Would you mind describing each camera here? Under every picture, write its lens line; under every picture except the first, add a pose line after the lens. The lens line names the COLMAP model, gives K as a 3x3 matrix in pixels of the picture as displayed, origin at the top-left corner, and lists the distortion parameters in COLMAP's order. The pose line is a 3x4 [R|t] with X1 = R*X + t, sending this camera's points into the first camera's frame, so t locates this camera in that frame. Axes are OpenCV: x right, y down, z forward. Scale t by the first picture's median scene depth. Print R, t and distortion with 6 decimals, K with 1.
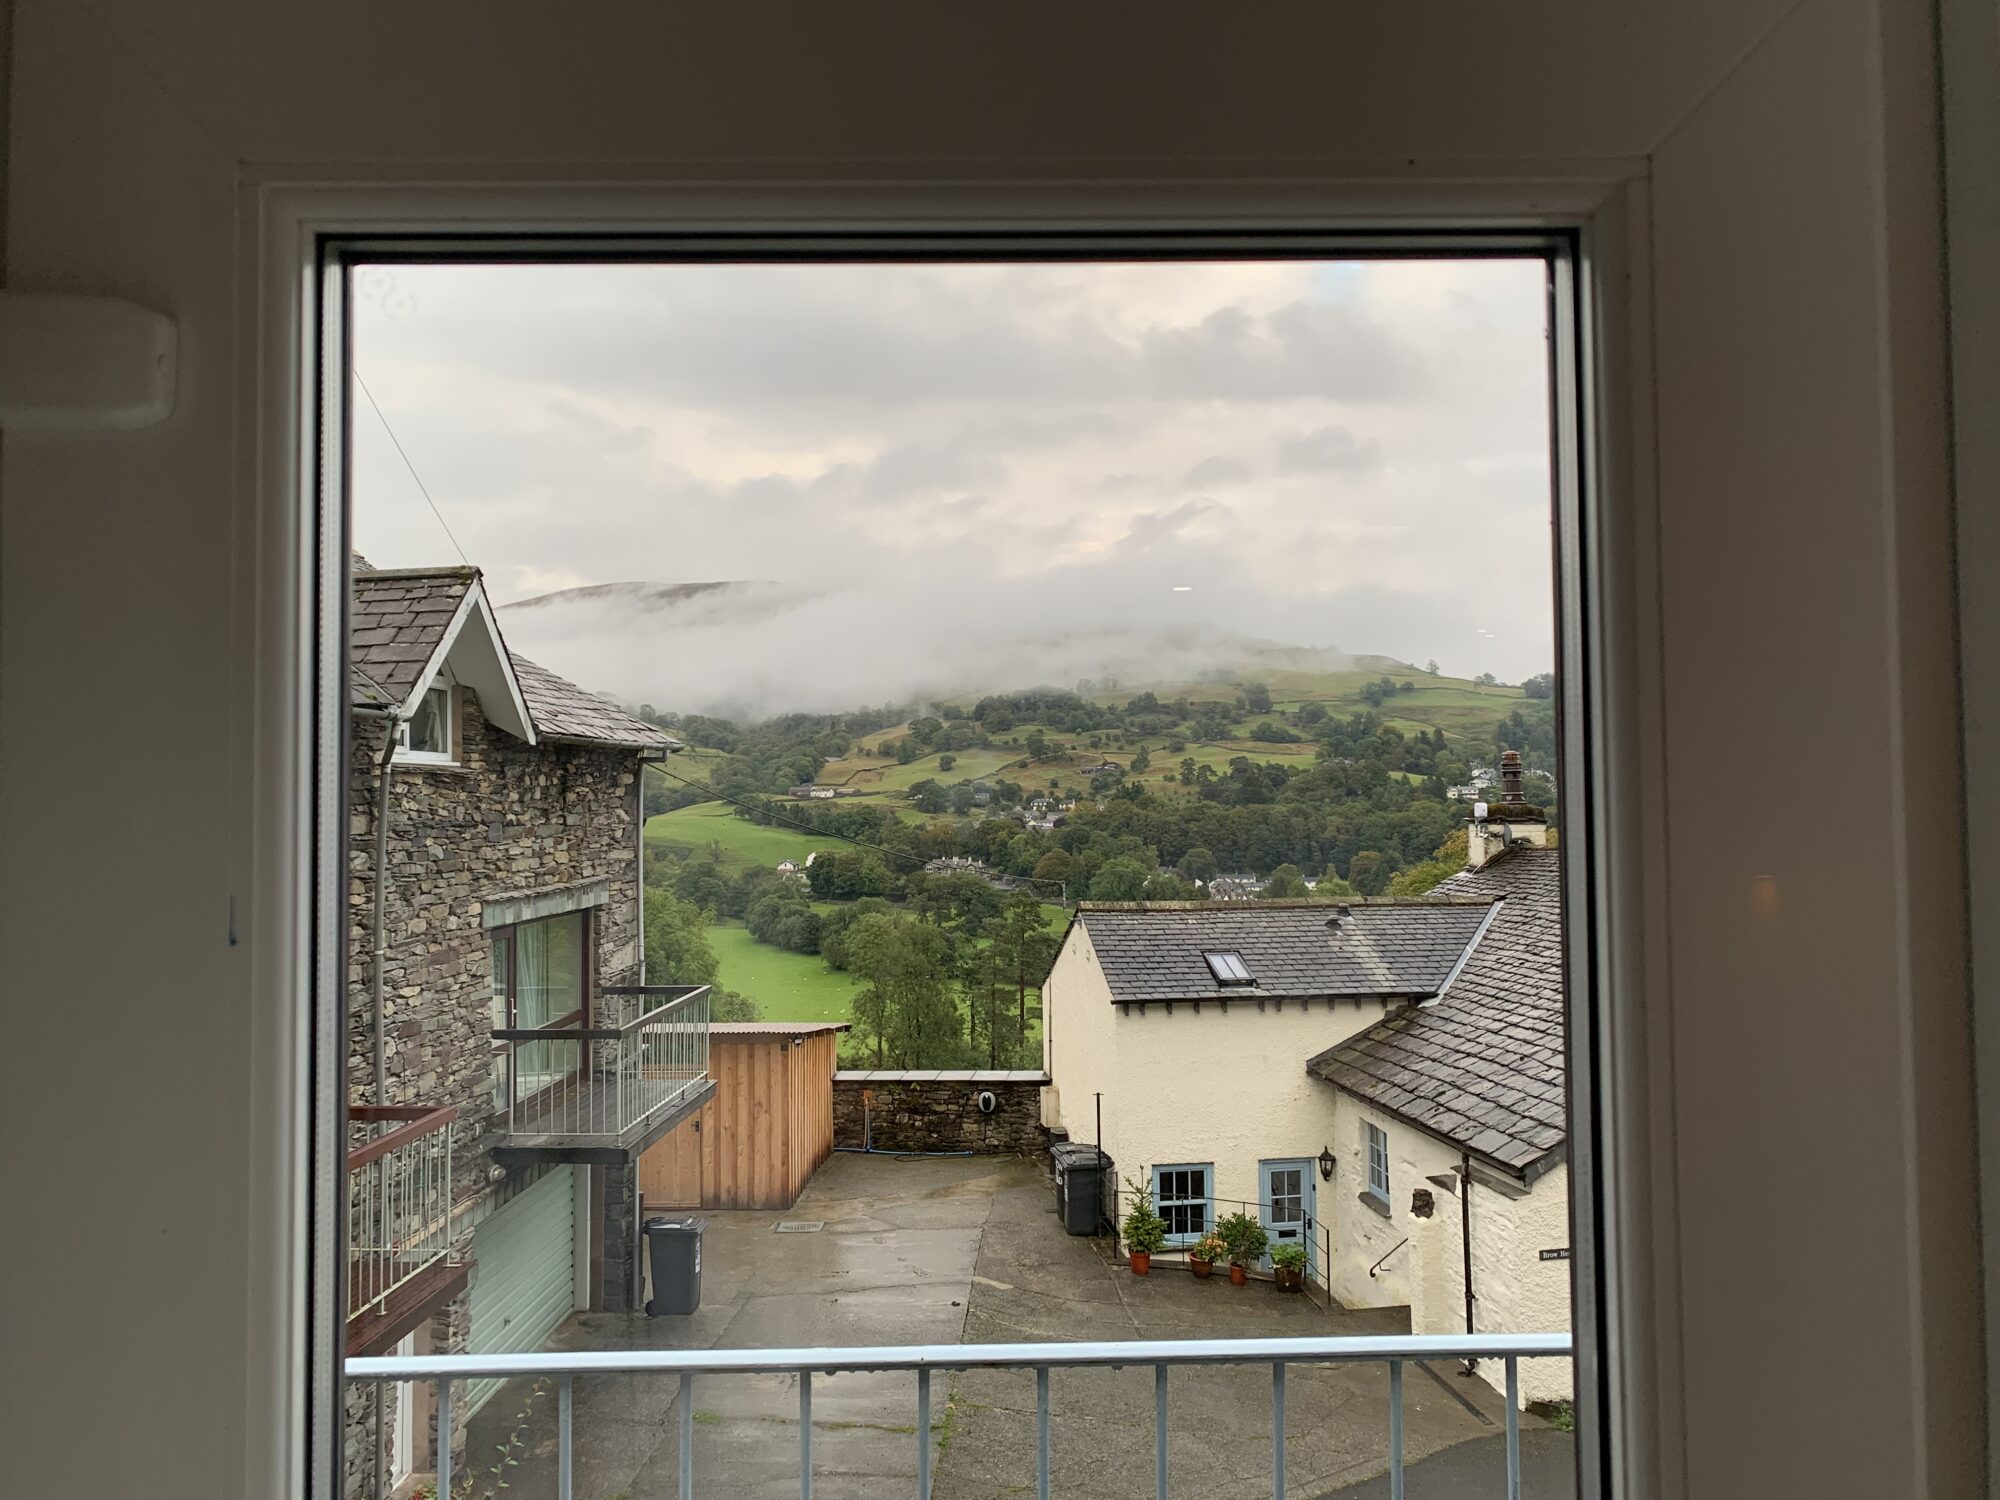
lens RADIAL K [[1526.0, 0, 999.6], [0, 1526.0, 749.4], [0, 0, 1]] dist [0.010827, -0.003597]
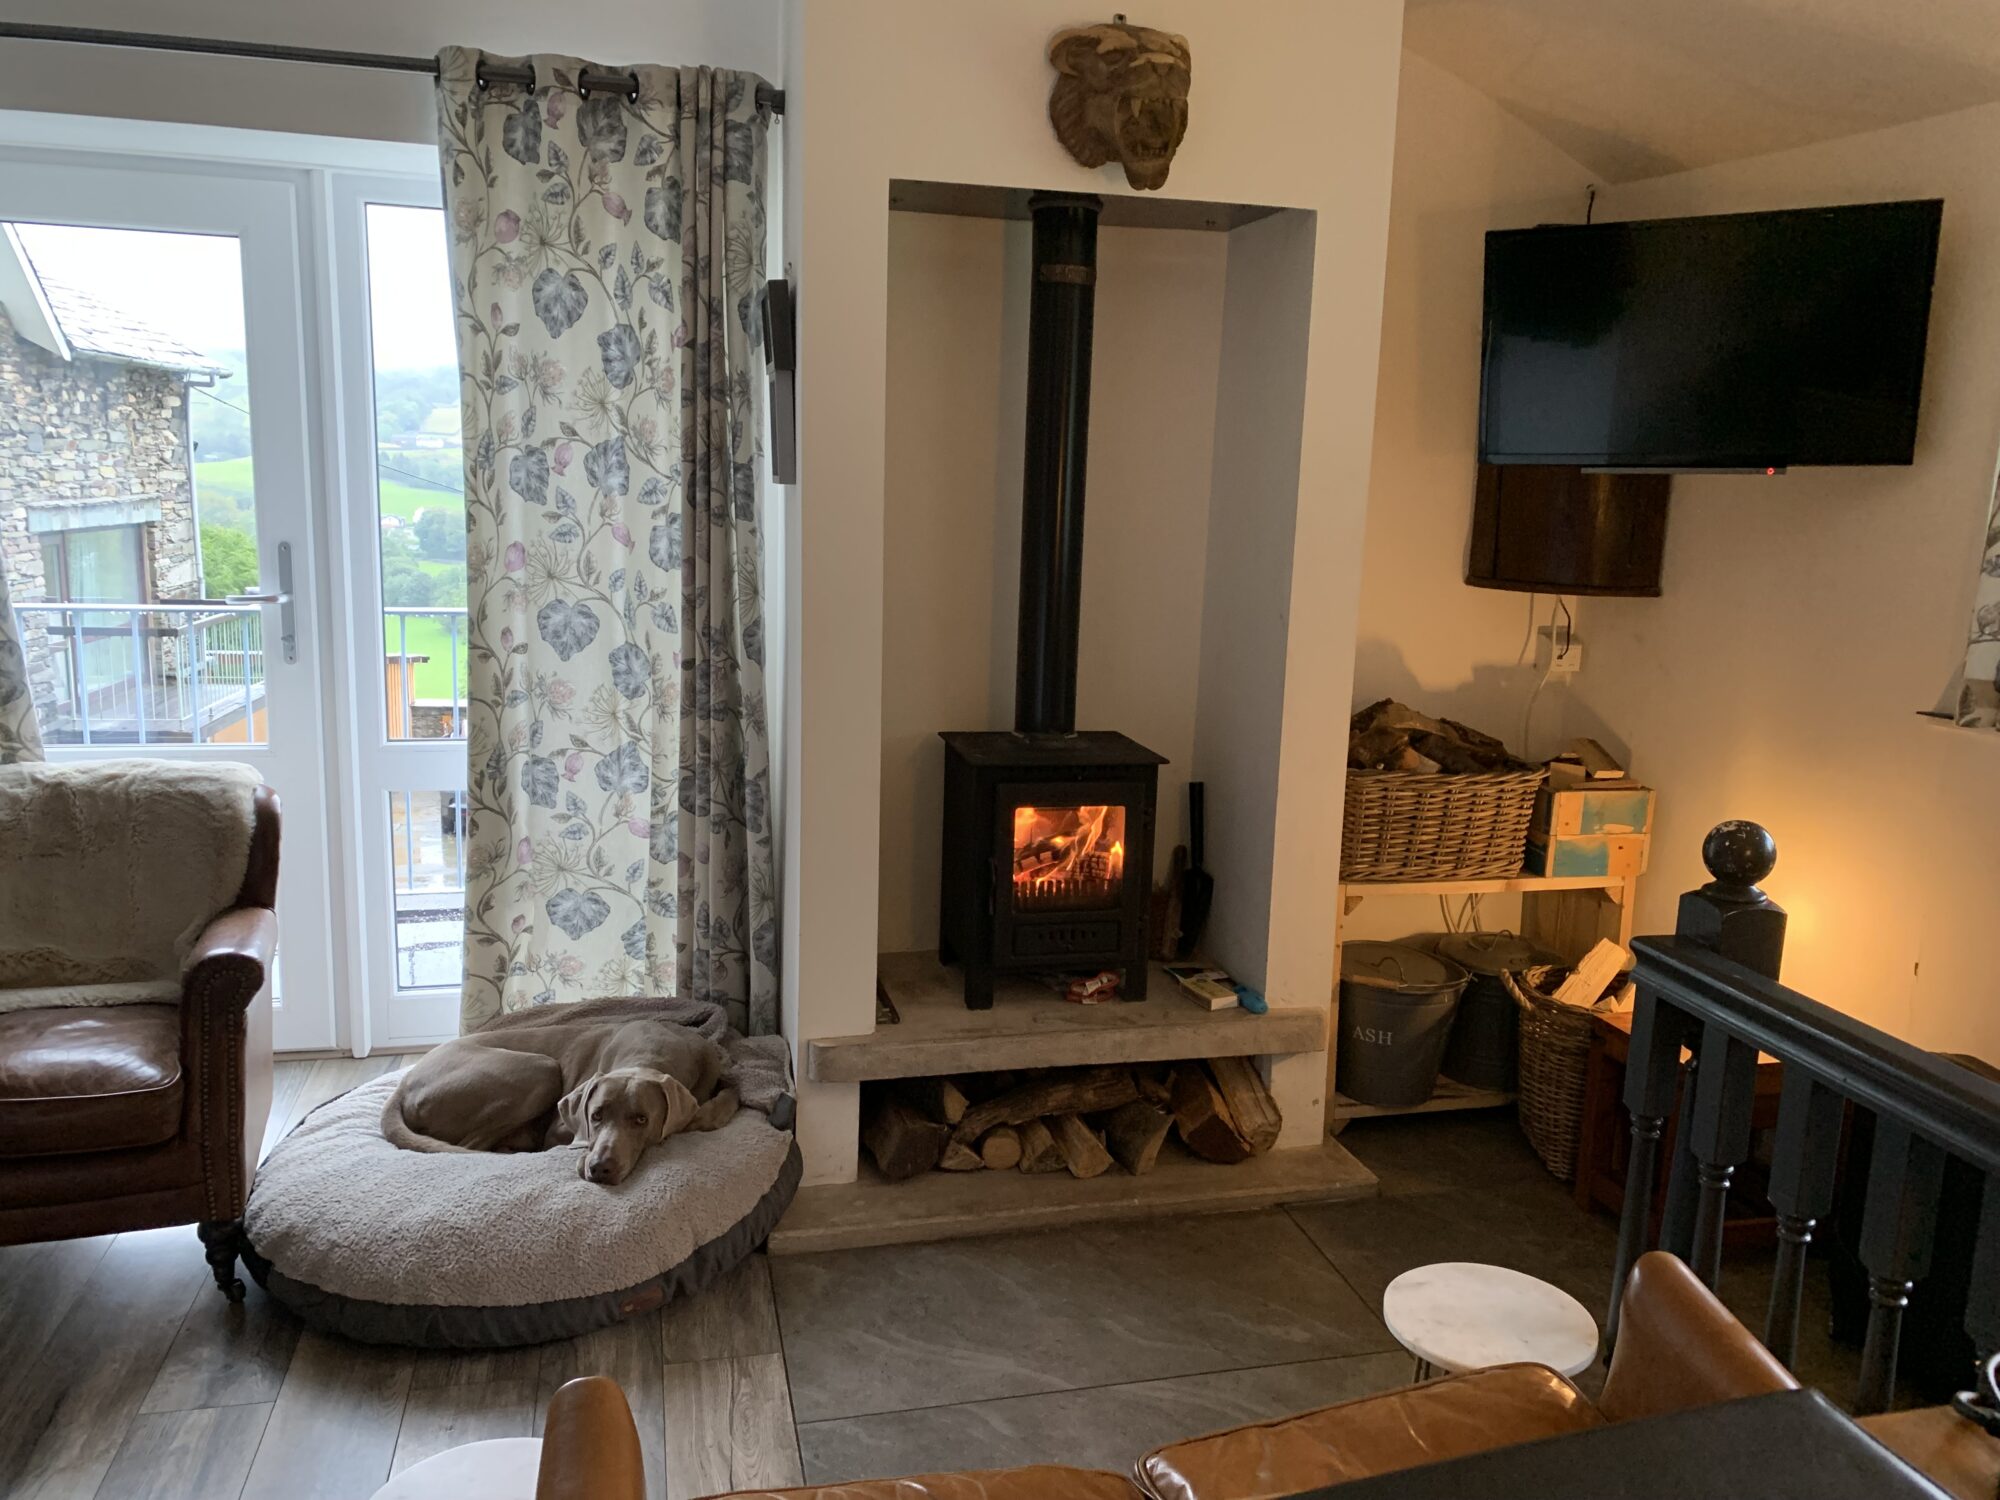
lens RADIAL K [[1526.0, 0, 1008.0], [0, 1526.0, 761.7], [0, 0, 1]] dist [0.010827, -0.003597]
pose [[0.970557, -0.000721, 0.240872, 0.064099], [-0.052497, 0.975324, 0.214445, 0.005781], [-0.235083, -0.220776, 0.946569, -0.199220]]
